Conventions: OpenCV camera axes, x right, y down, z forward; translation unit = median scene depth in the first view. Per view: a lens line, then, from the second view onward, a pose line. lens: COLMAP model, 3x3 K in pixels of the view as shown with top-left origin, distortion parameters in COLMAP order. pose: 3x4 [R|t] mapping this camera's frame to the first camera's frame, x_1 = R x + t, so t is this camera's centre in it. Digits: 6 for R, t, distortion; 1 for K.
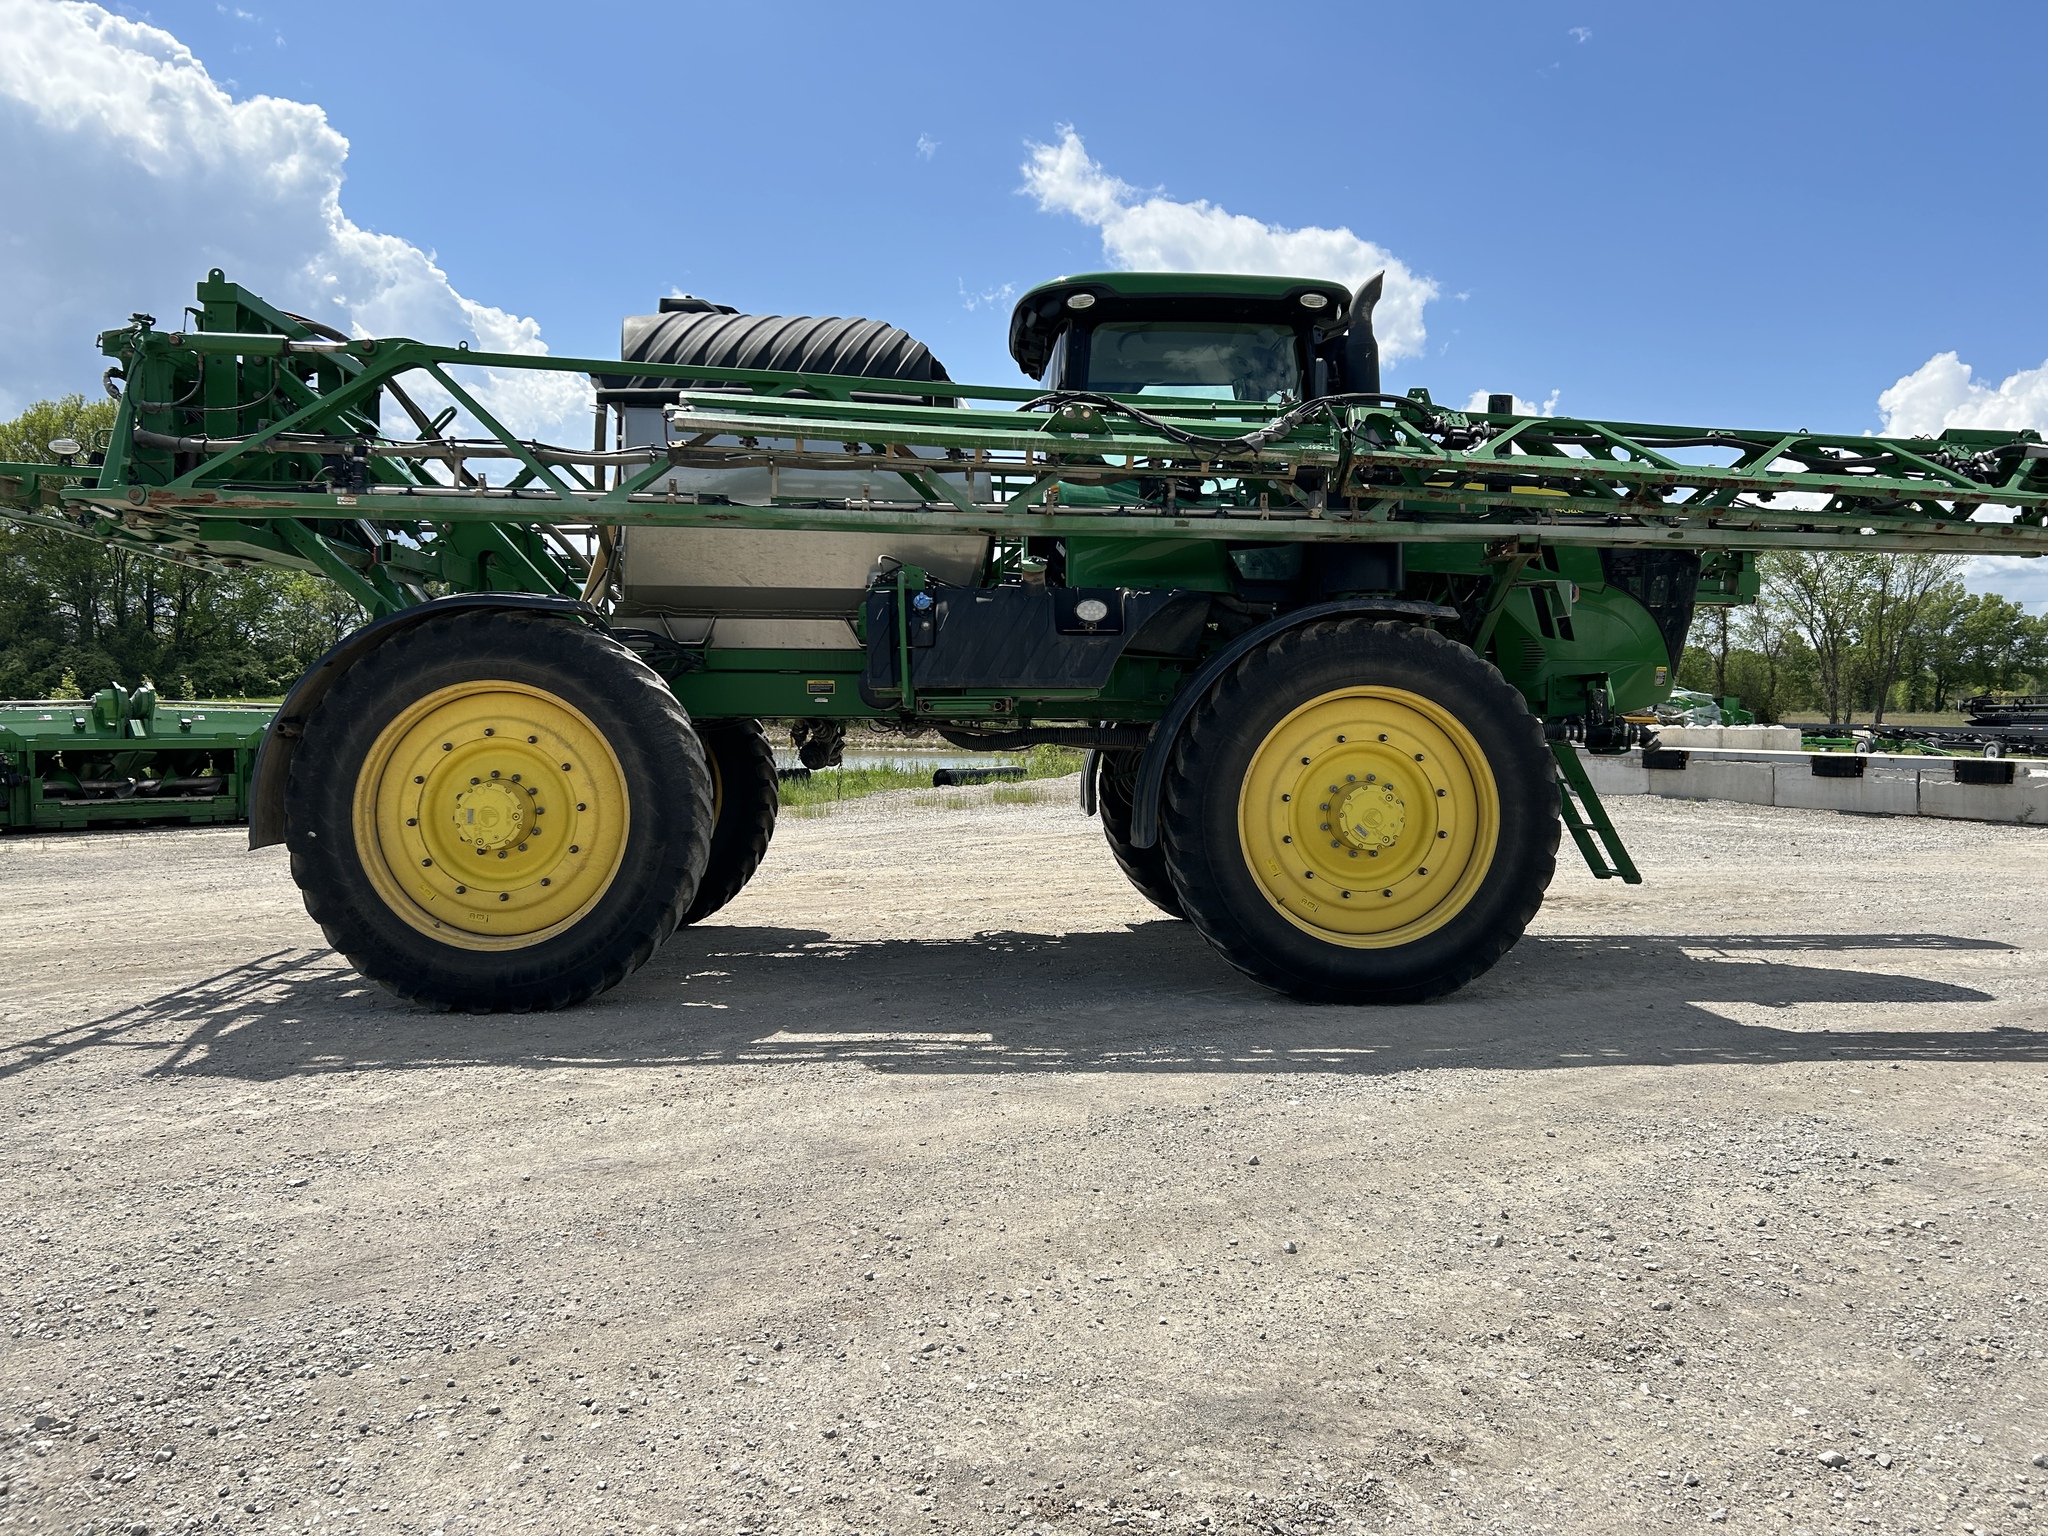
lens RADIAL K [[1564.3, 0, 1041.2], [0, 1564.3, 764.5], [0, 0, 1]] dist [0.045330, -0.044357]
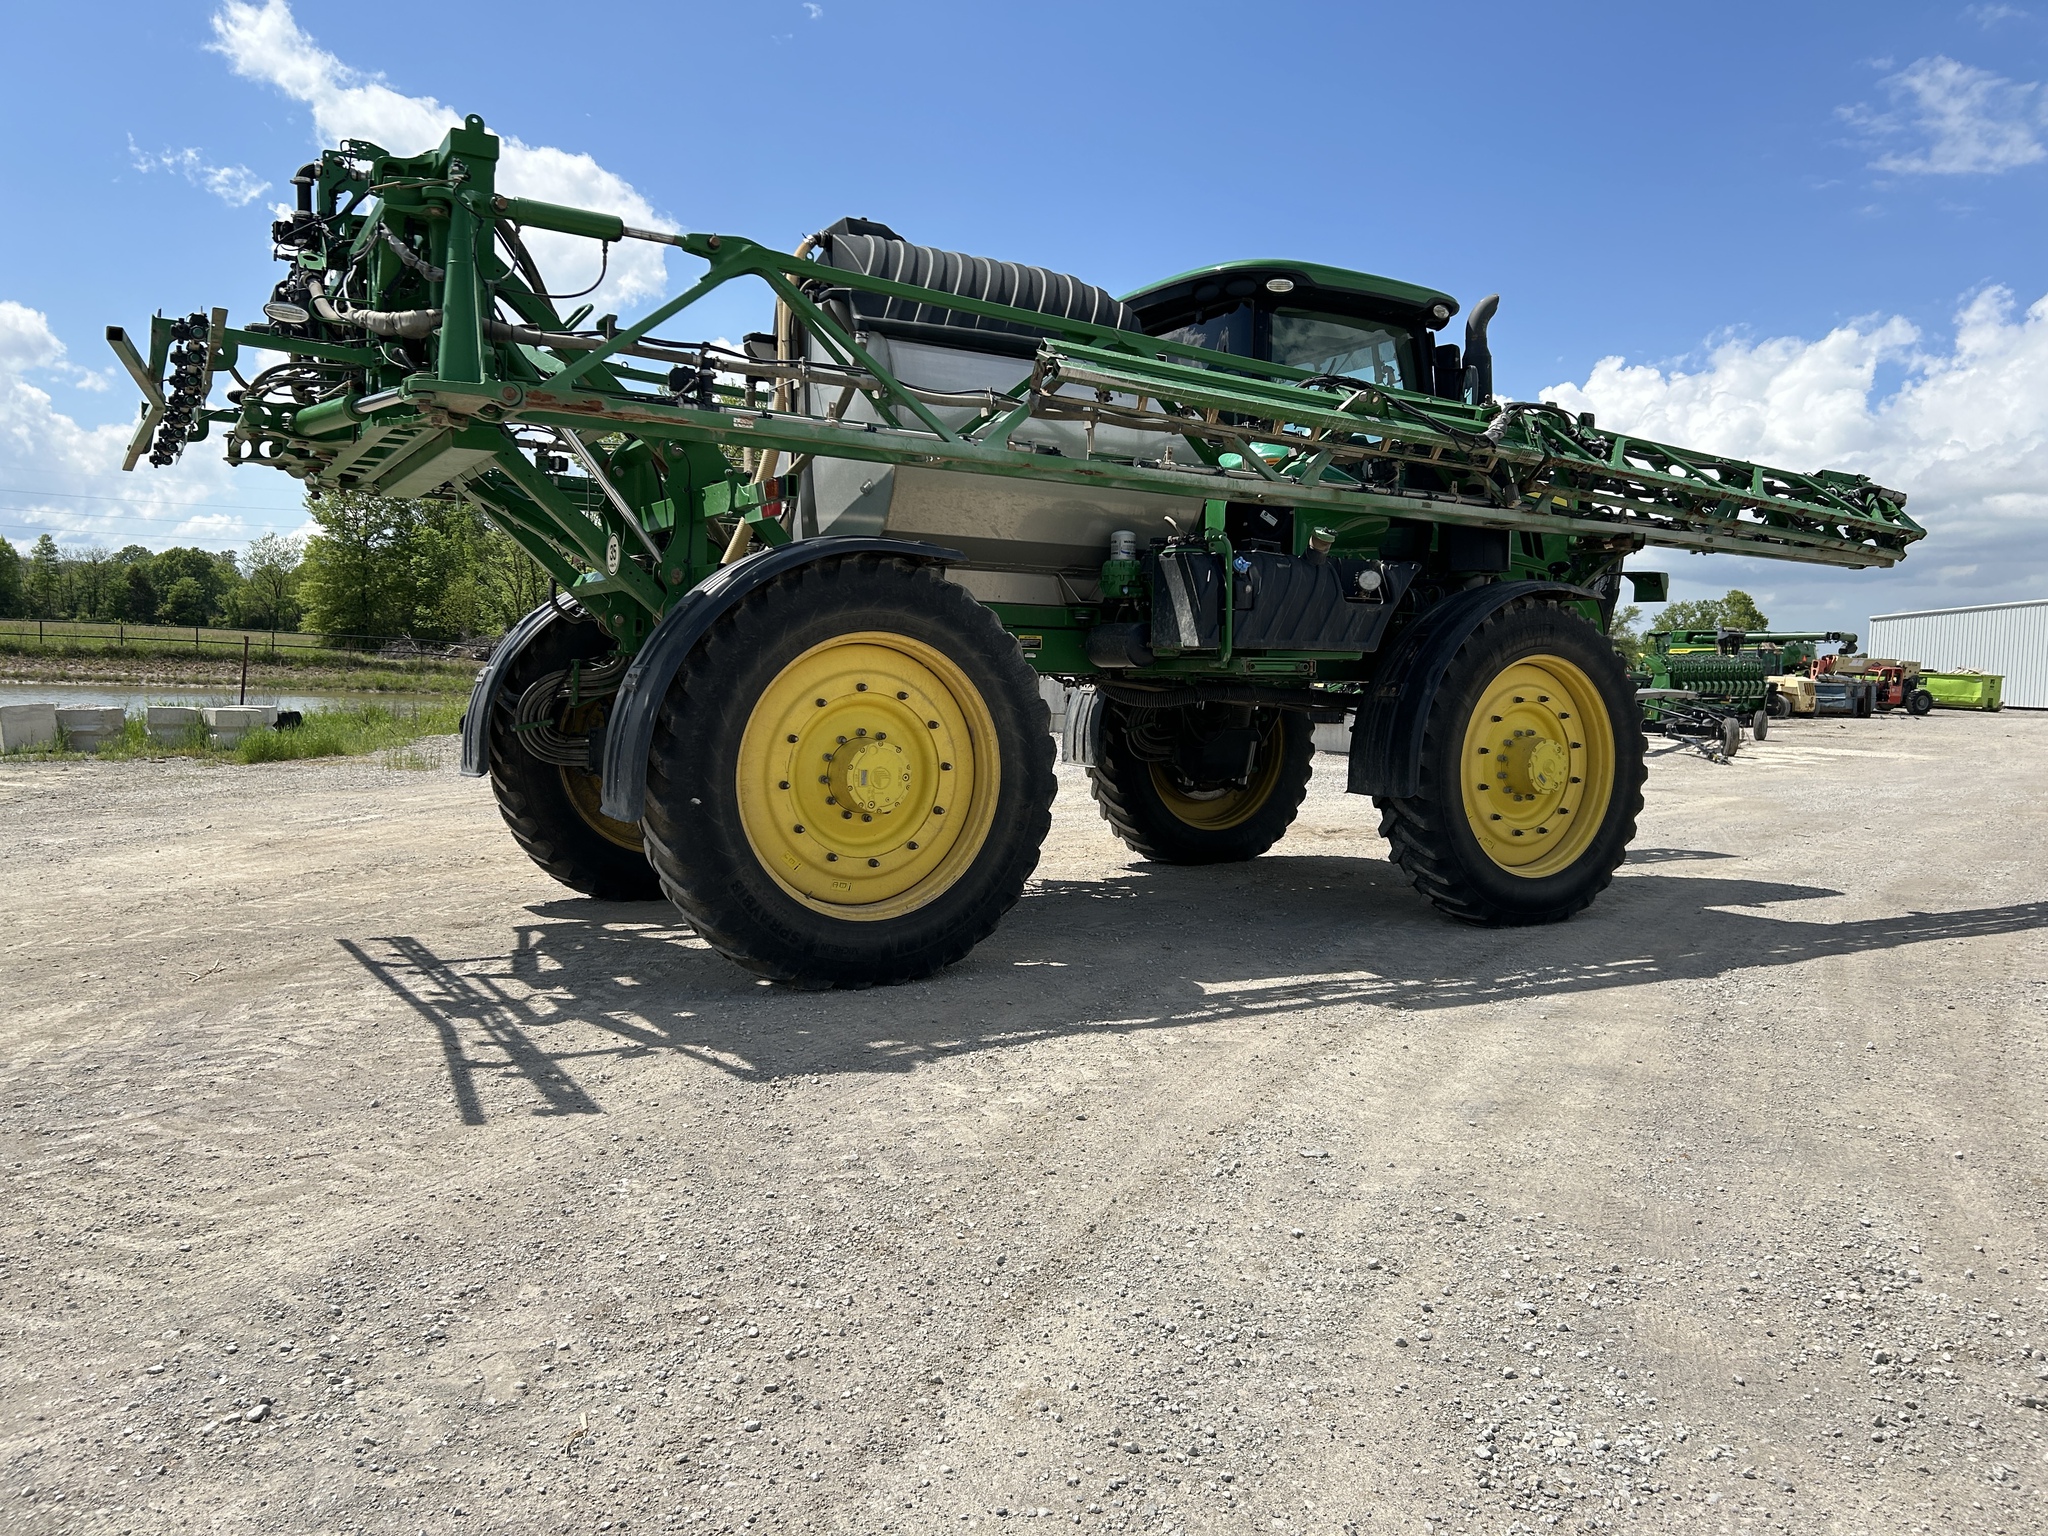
lens RADIAL K [[1564.3, 0, 972.4], [0, 1564.3, 772.1], [0, 0, 1]] dist [0.045330, -0.044357]
pose [[0.892098, -0.014409, 0.451613, -0.710067], [-0.005881, 0.999036, 0.043493, -0.011056], [-0.451804, -0.041456, 0.891153, 0.143136]]
